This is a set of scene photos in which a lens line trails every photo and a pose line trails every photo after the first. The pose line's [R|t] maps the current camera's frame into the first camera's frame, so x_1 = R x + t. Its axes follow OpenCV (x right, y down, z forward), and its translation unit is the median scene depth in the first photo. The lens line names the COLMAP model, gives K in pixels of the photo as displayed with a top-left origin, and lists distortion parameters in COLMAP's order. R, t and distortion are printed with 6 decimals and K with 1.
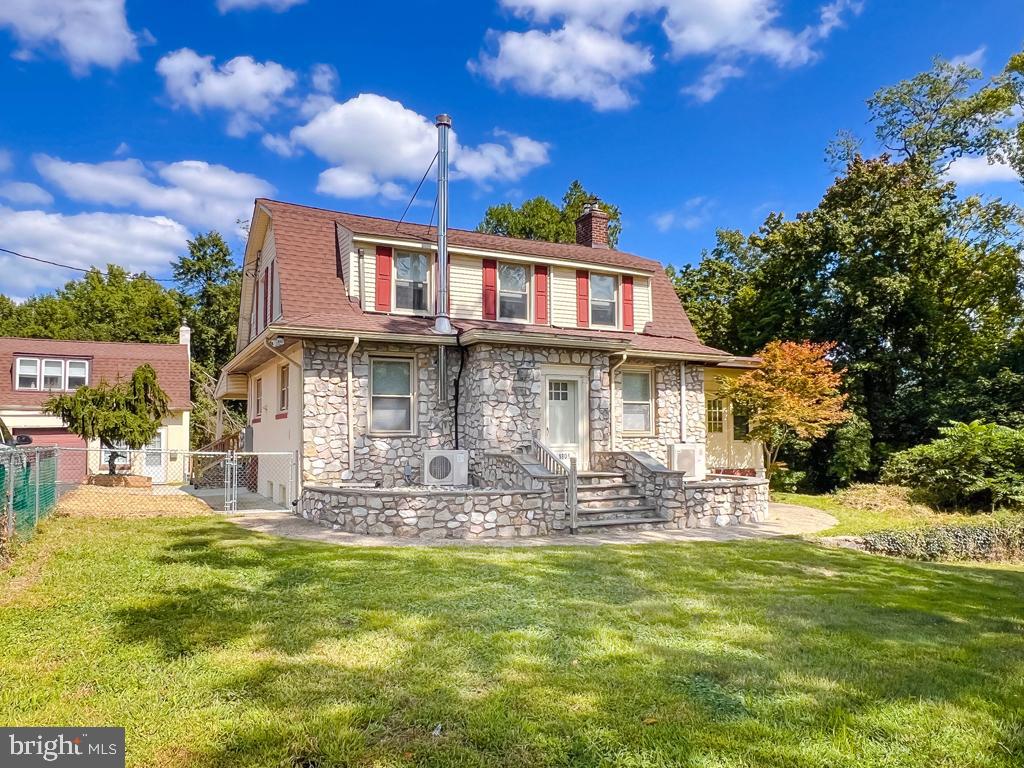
lens RADIAL K [[731.1, 0, 484.1], [0, 731.1, 386.3], [0, 0, 1]] dist [0.000204, -0.001428]
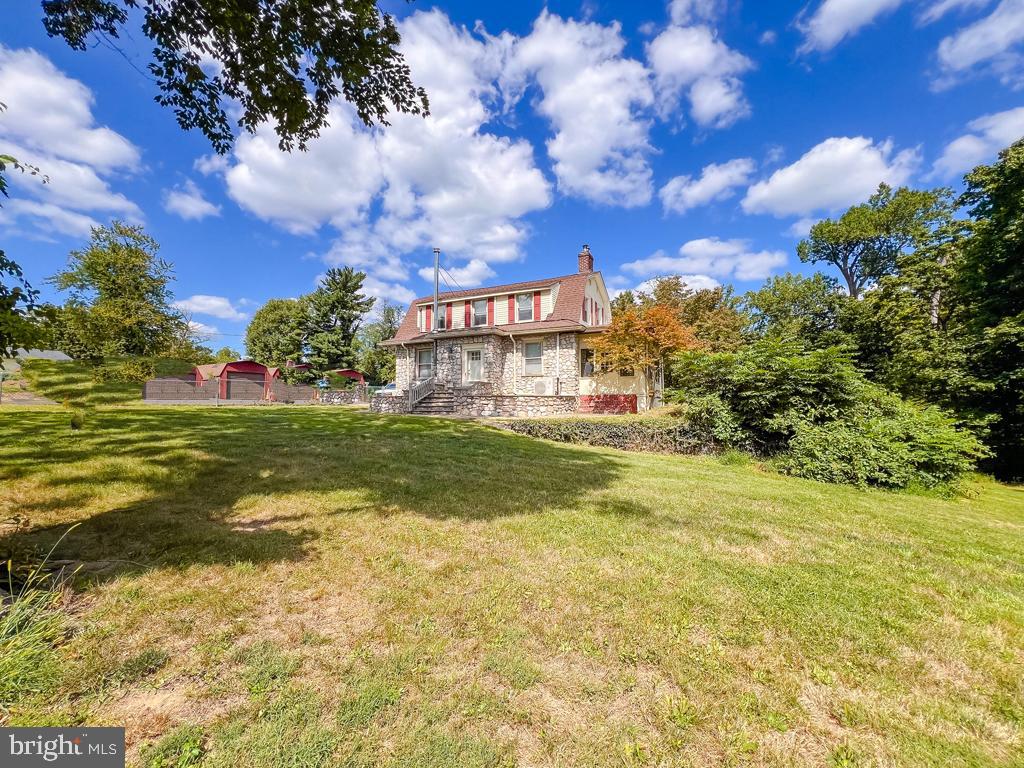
lens RADIAL K [[406.3, 0, 512.0], [0, 406.3, 384.0], [0, 0, 1]] dist [-0.001264, -0.000101]
pose [[0.618932, -0.039523, -0.784450, 1.064774], [0.056066, 0.998409, -0.006067, 0.098375], [0.783441, -0.040226, 0.620162, 0.320863]]
